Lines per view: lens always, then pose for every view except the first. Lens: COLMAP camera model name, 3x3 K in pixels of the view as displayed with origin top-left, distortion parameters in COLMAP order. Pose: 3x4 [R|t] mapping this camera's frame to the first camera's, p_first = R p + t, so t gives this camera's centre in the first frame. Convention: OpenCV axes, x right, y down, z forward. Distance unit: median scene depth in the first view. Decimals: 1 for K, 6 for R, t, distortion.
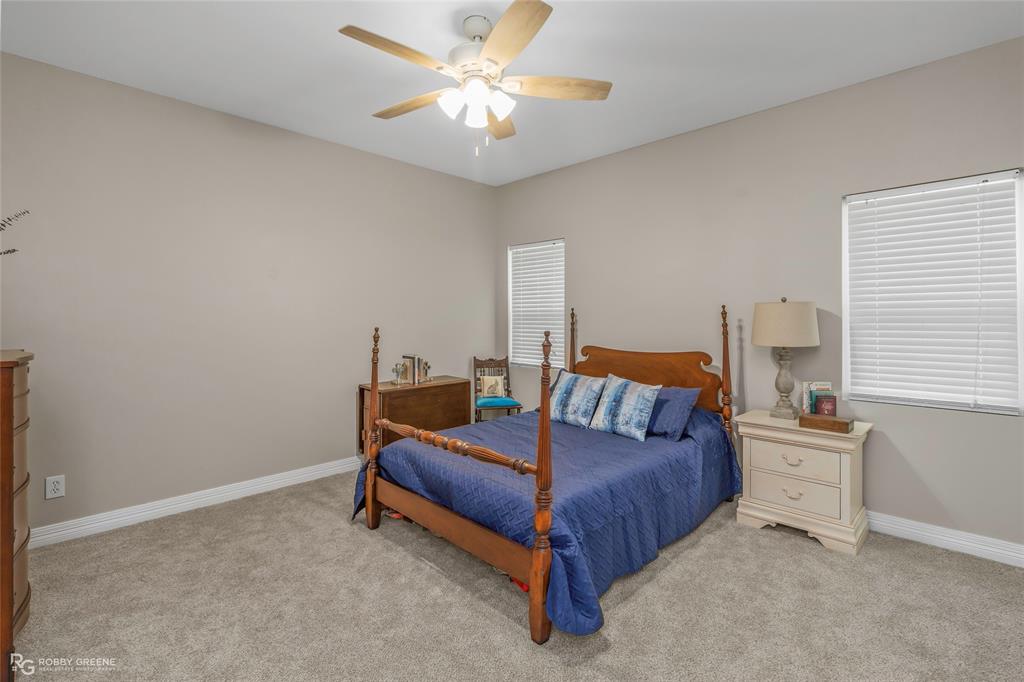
lens RADIAL K [[465.2, 0, 514.6], [0, 465.2, 336.2], [0, 0, 1]] dist [-0.000632, -0.000147]
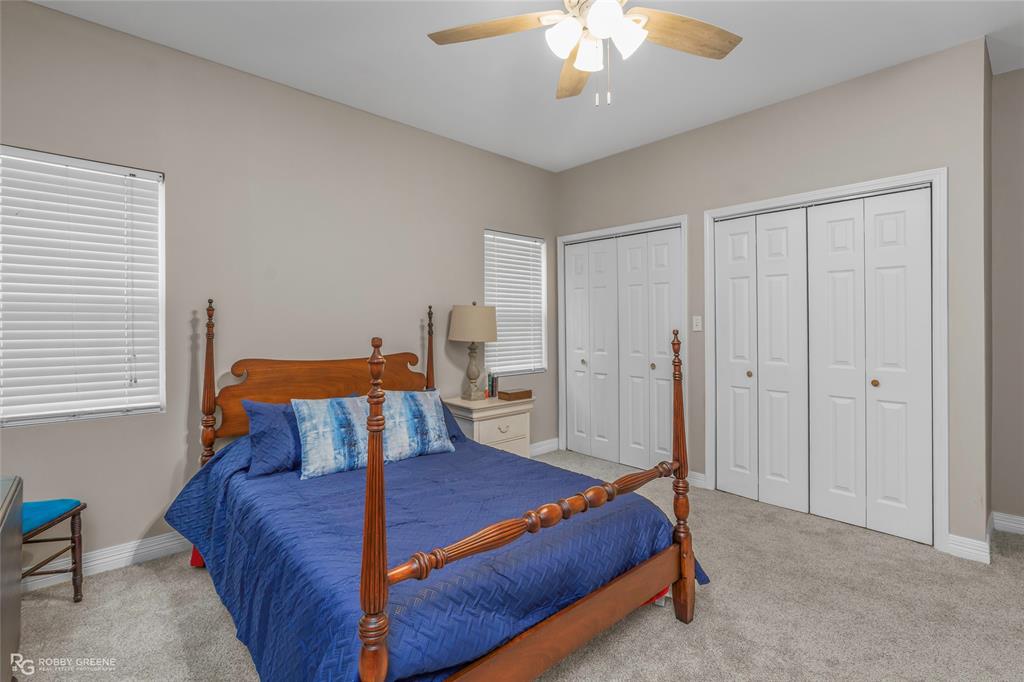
lens RADIAL K [[465.2, 0, 514.6], [0, 465.2, 336.2], [0, 0, 1]] dist [-0.000632, -0.000147]
pose [[0.051584, -0.036916, 0.997986, -0.613981], [0.033610, 0.998815, 0.035209, -0.030053], [-0.998103, 0.031726, 0.052763, 0.788609]]
